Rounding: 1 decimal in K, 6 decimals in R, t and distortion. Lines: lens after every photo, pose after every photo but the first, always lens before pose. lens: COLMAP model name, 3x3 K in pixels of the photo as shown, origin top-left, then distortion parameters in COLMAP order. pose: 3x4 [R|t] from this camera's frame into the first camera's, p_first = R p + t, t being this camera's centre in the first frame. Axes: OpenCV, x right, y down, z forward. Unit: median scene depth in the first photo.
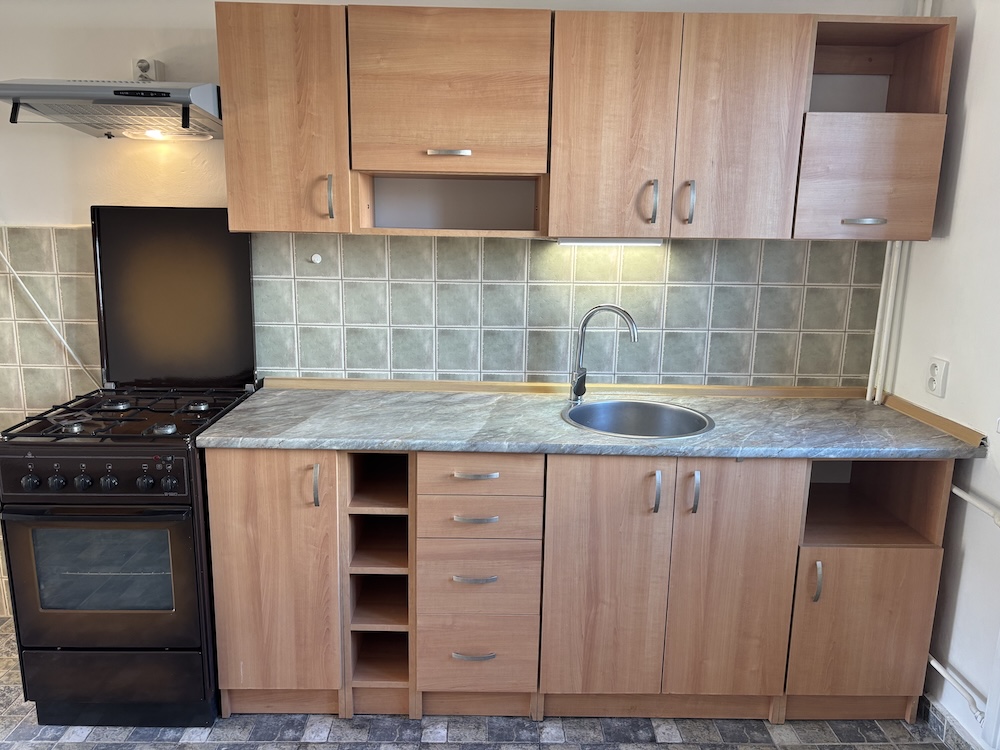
lens RADIAL K [[752.9, 0, 499.8], [0, 752.9, 381.8], [0, 0, 1]] dist [0.048525, -0.045173]
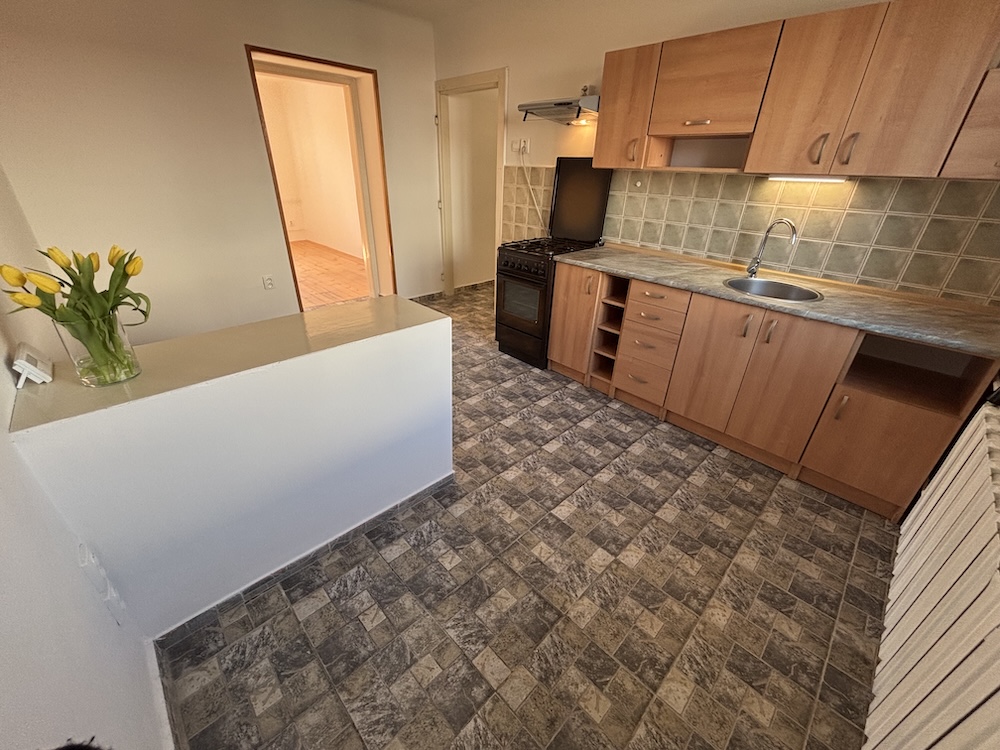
lens RADIAL K [[408.0, 0, 495.9], [0, 408.0, 372.1], [0, 0, 1]] dist [-0.001907, 0.001067]
pose [[0.681774, 0.333388, -0.651181, 0.440798], [-0.166978, 0.937543, 0.305175, 0.048909], [0.712252, -0.099327, 0.694861, -0.111012]]
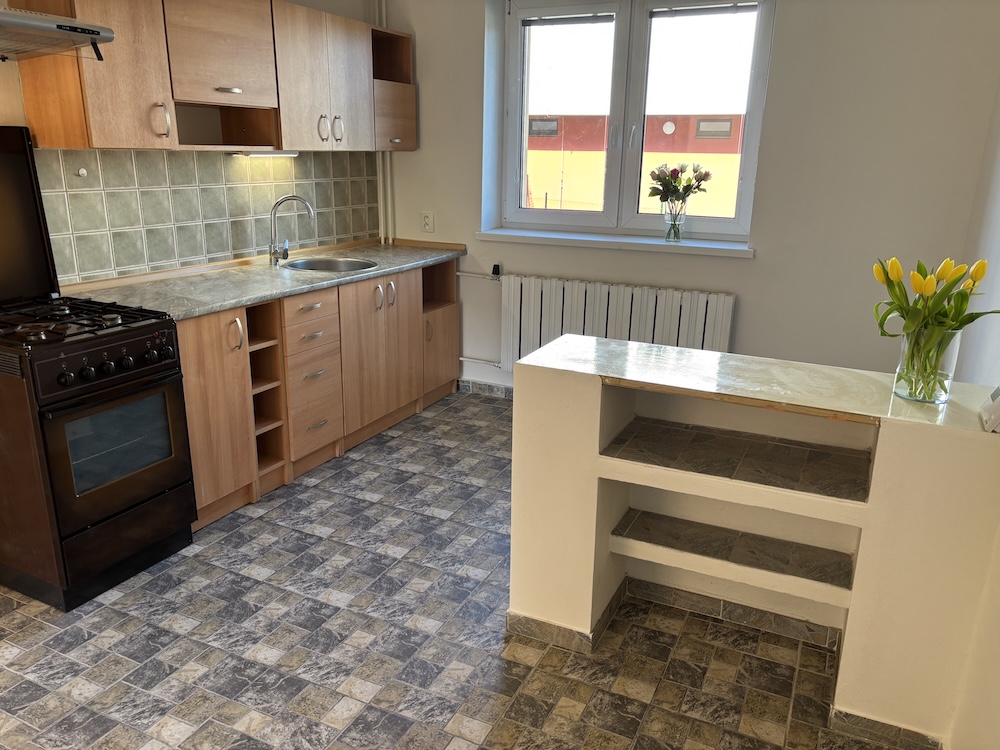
lens RADIAL K [[752.9, 0, 498.2], [0, 752.9, 375.2], [0, 0, 1]] dist [0.048525, -0.045173]
pose [[0.455174, -0.264904, 0.850084, -1.152824], [0.178308, 0.962498, 0.204460, 0.008636], [-0.872366, 0.058512, 0.485339, -0.091689]]
